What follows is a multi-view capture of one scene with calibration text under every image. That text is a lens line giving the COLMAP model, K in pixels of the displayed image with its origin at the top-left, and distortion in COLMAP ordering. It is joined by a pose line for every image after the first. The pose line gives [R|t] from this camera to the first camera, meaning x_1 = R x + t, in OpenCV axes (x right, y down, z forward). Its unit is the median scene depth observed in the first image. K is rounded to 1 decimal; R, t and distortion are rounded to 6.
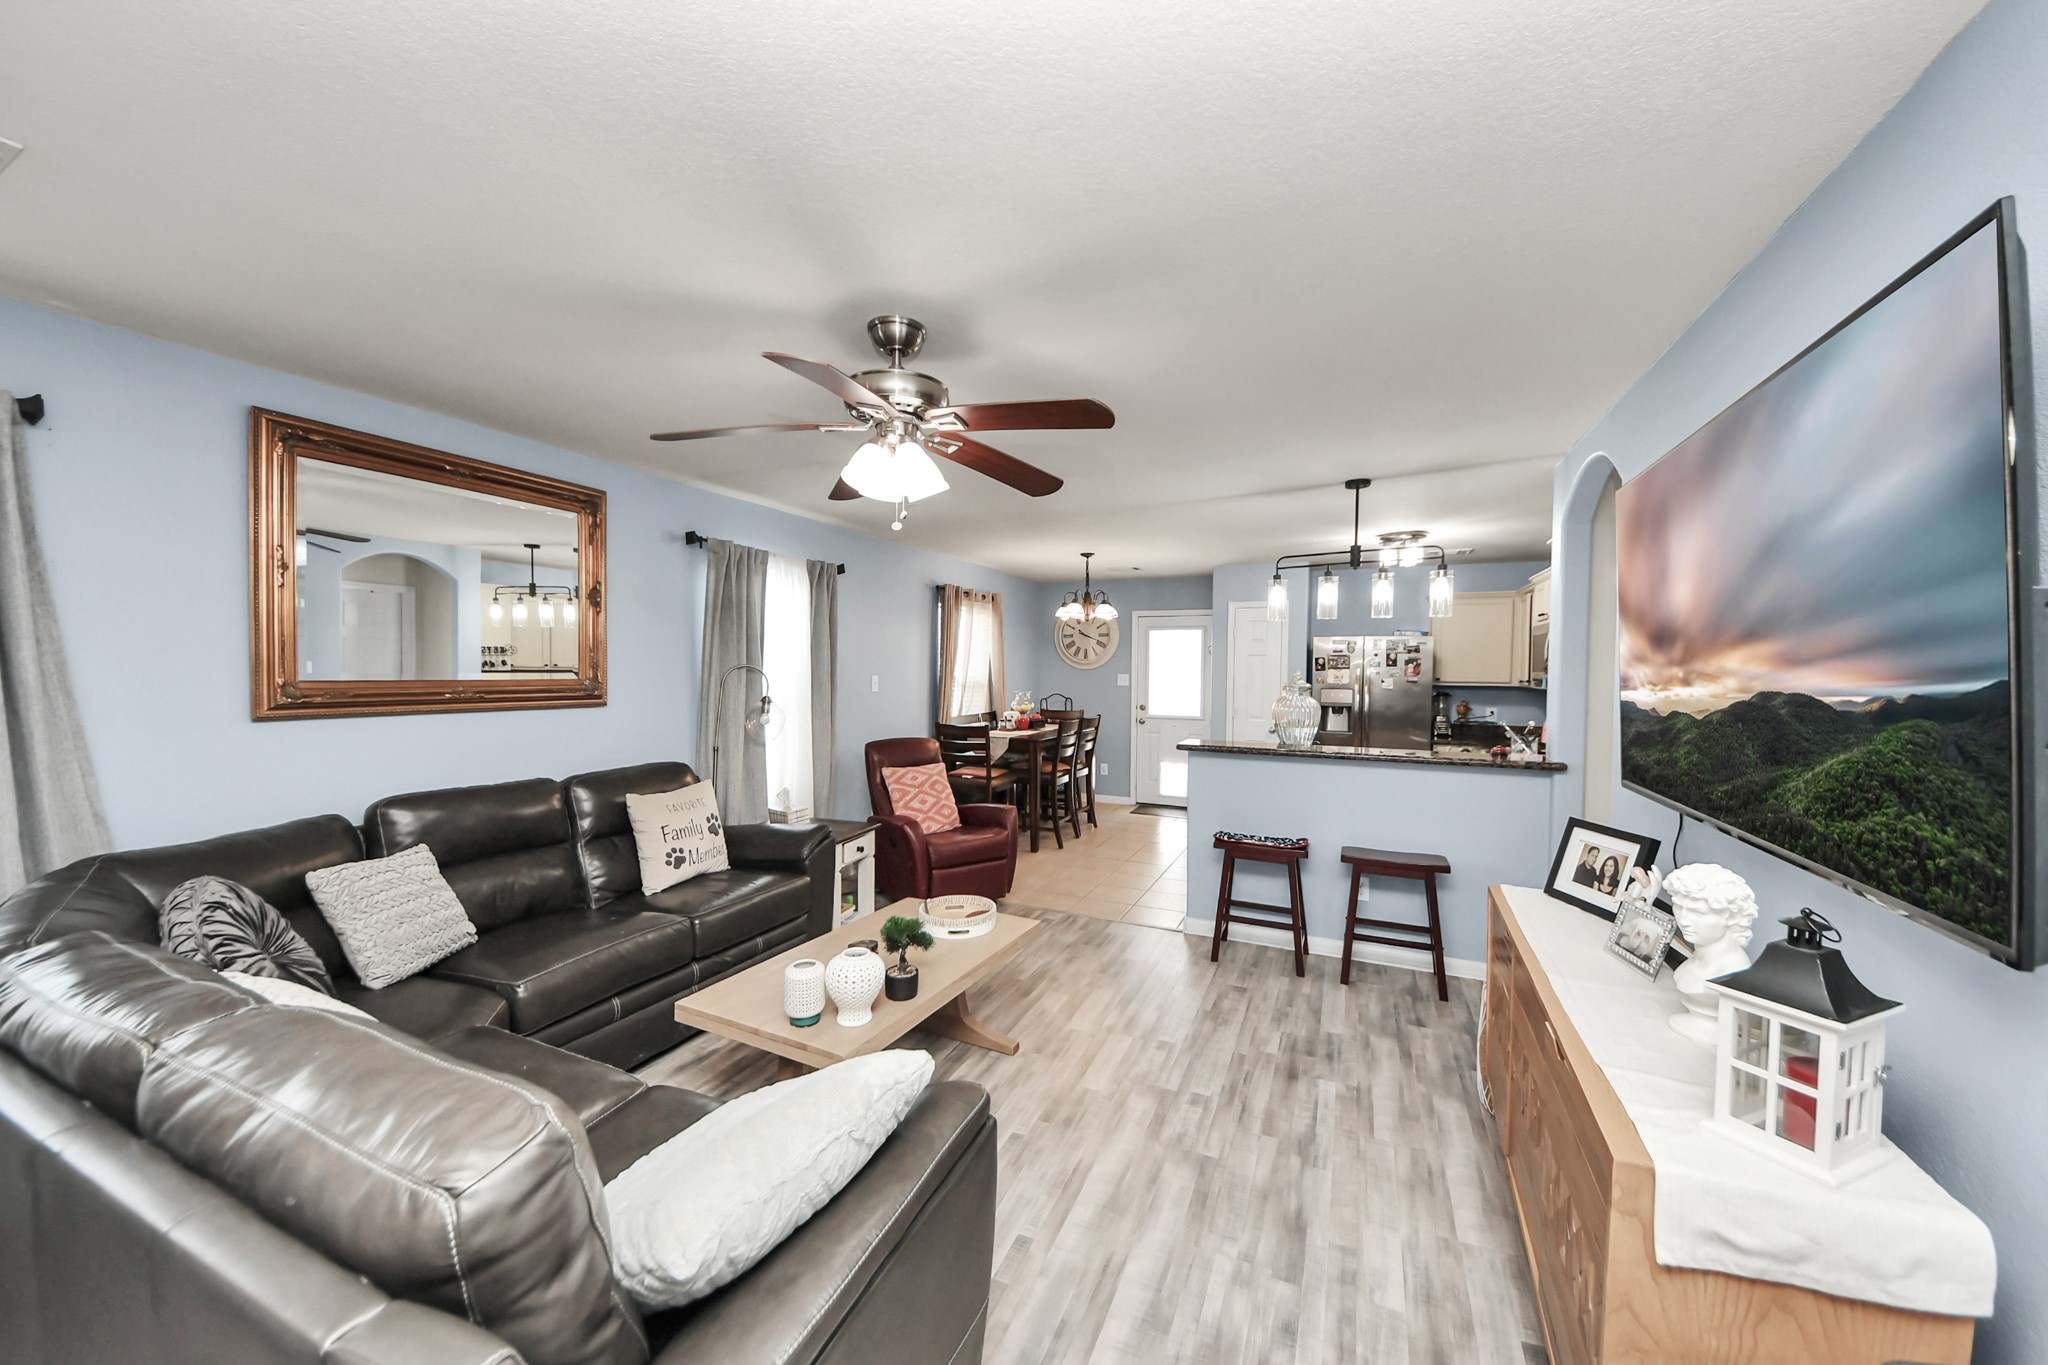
lens RADIAL K [[745.5, 0, 1023.8], [0, 745.5, 686.4], [0, 0, 1]] dist [0.032405, -0.023977]
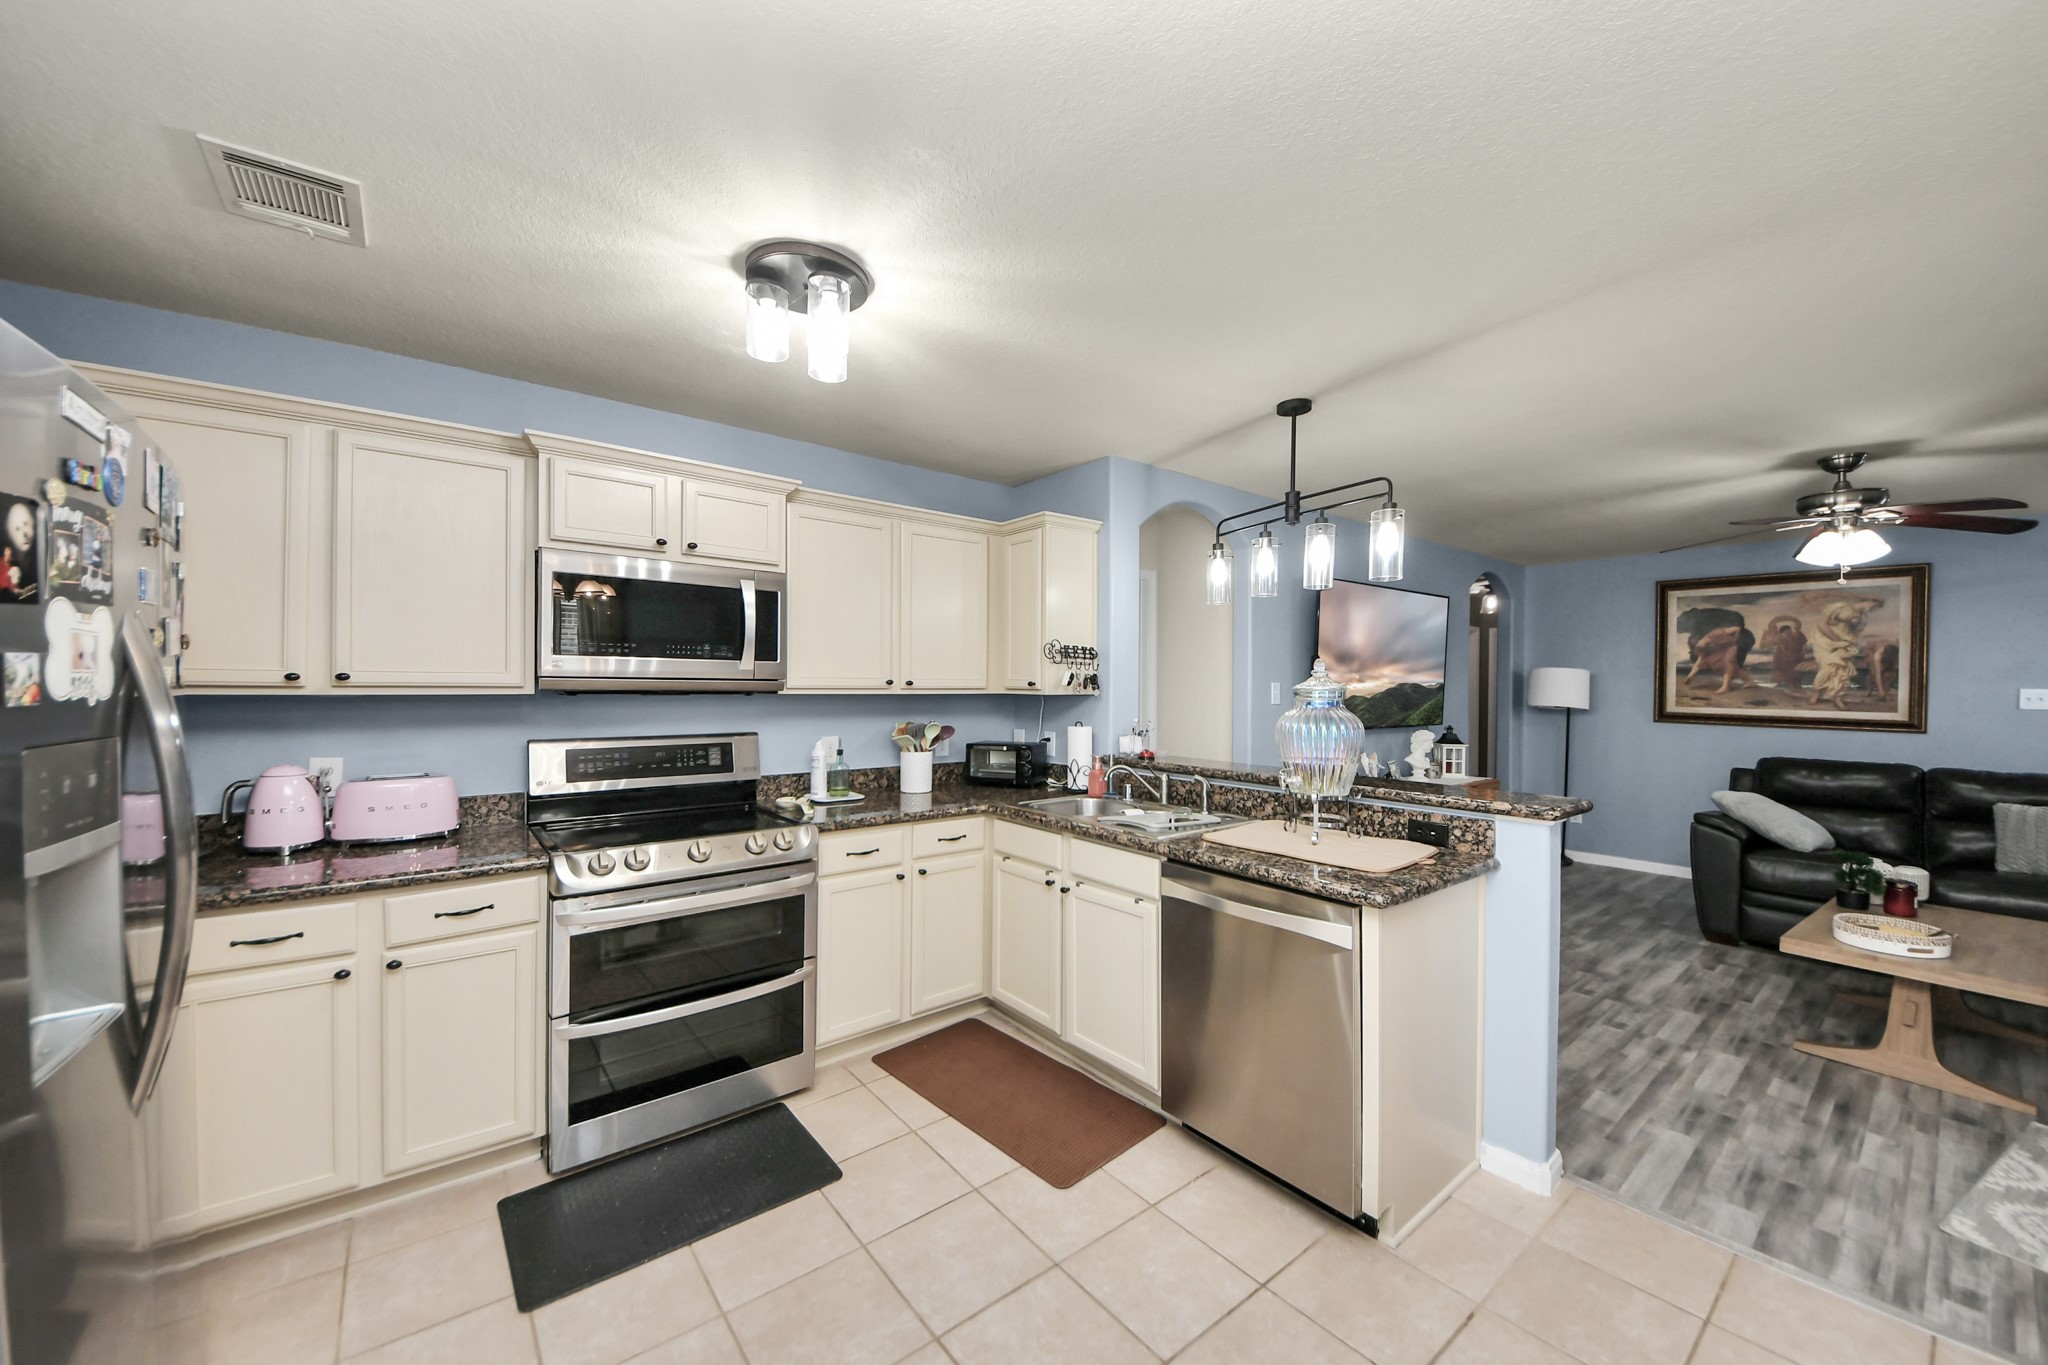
lens RADIAL K [[745.5, 0, 1023.8], [0, 745.5, 686.4], [0, 0, 1]] dist [0.032405, -0.023977]
pose [[-0.883367, -0.015424, 0.468428, 0.368877], [-0.003117, 0.999630, 0.027037, -0.020720], [-0.468672, 0.022424, -0.883088, 1.963861]]
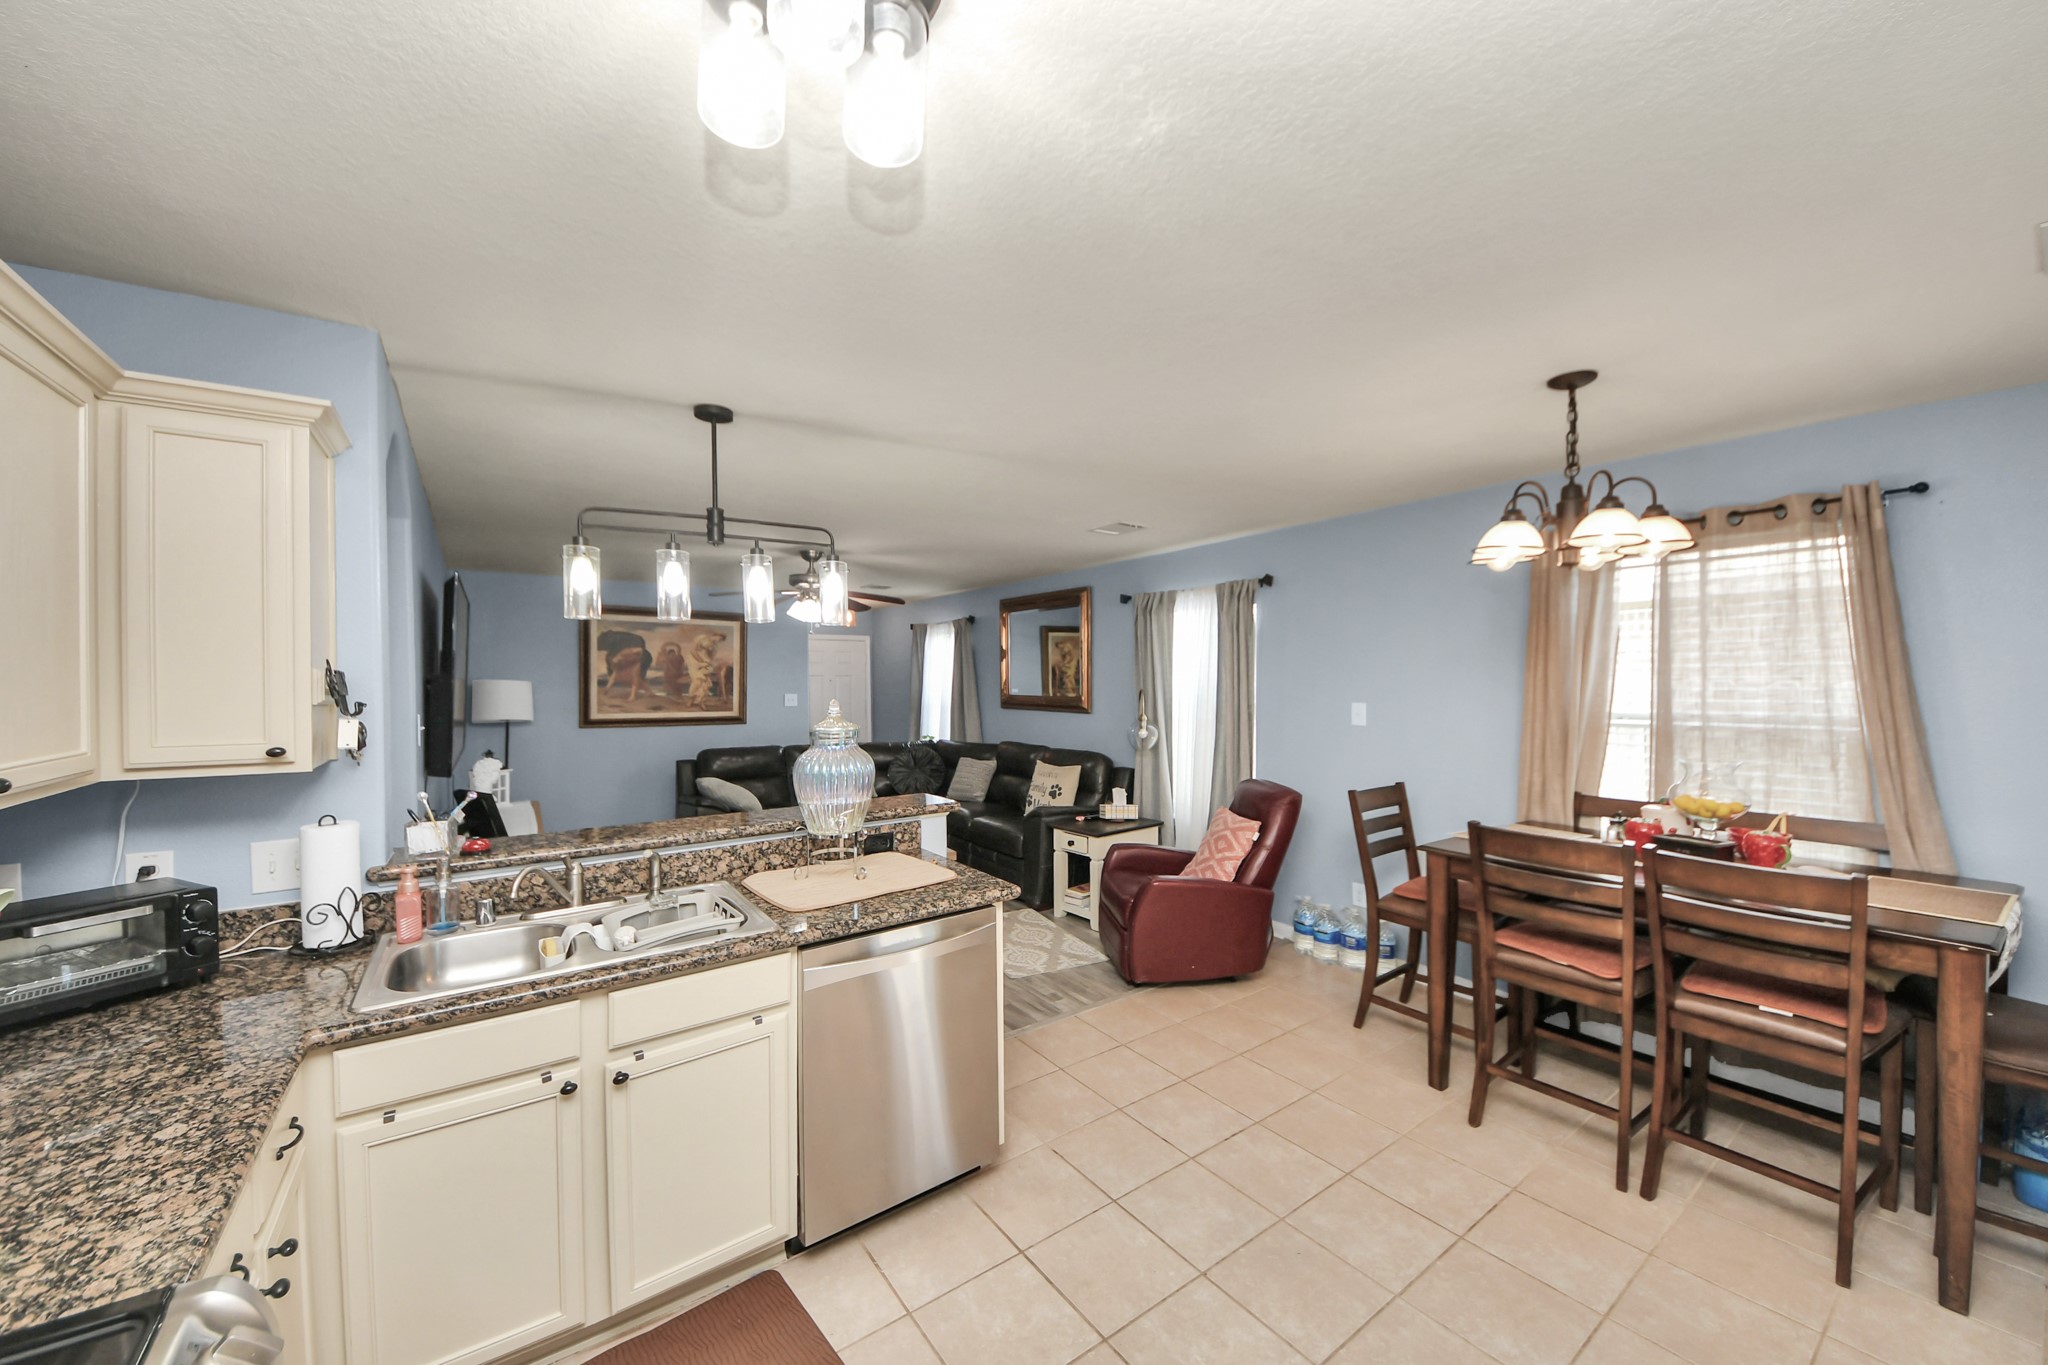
lens RADIAL K [[745.5, 0, 1023.8], [0, 745.5, 686.4], [0, 0, 1]] dist [0.032405, -0.023977]
pose [[-0.505270, 0.000499, -0.862961, 0.965771], [-0.021444, 0.999684, 0.013134, -0.053366], [0.862695, 0.025141, -0.505099, 1.738685]]
